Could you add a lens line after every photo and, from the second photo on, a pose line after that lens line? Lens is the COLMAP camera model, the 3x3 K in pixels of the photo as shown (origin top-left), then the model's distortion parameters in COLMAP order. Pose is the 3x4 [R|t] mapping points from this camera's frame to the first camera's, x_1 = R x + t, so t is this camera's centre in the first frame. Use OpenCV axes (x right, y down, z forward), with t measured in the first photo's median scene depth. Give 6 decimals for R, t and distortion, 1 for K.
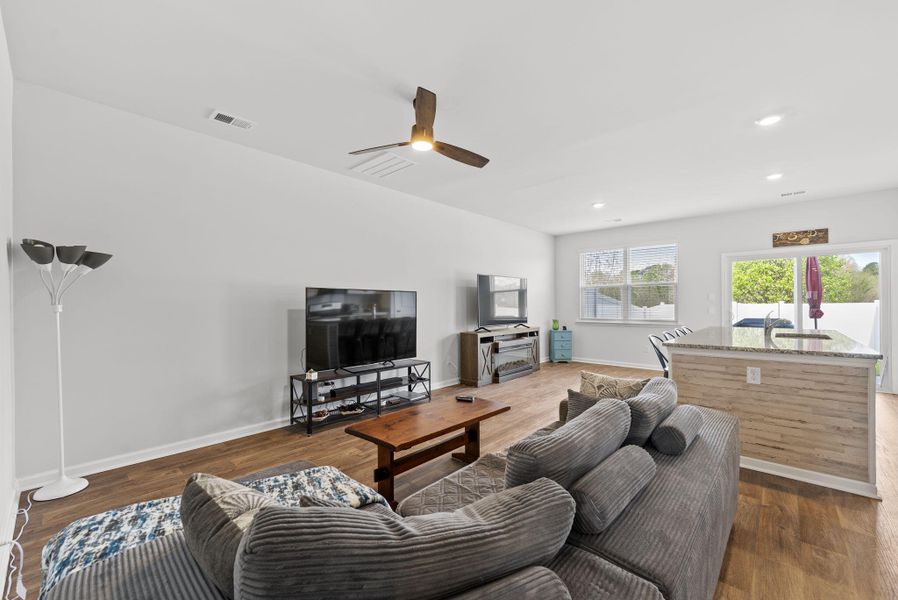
lens RADIAL K [[370.4, 0, 448.7], [0, 370.4, 302.2], [0, 0, 1]] dist [-0.011678, -0.000076]
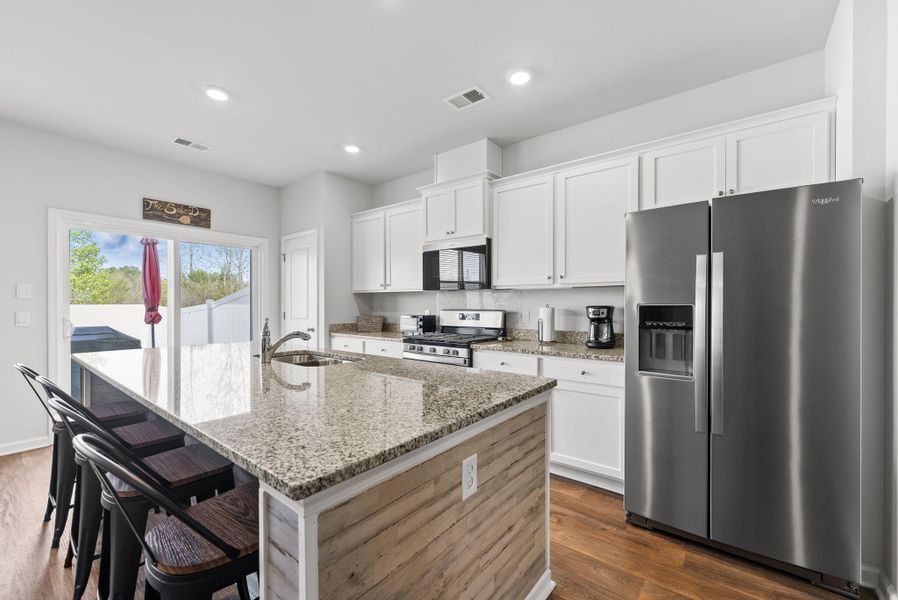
lens RADIAL K [[370.4, 0, 449.4], [0, 370.4, 306.3], [0, 0, 1]] dist [-0.011678, -0.000076]
pose [[-0.069281, 0.001732, 0.997596, 0.205723], [-0.006115, 0.999979, -0.002161, 0.004121], [-0.997578, -0.006250, -0.069269, 0.523485]]
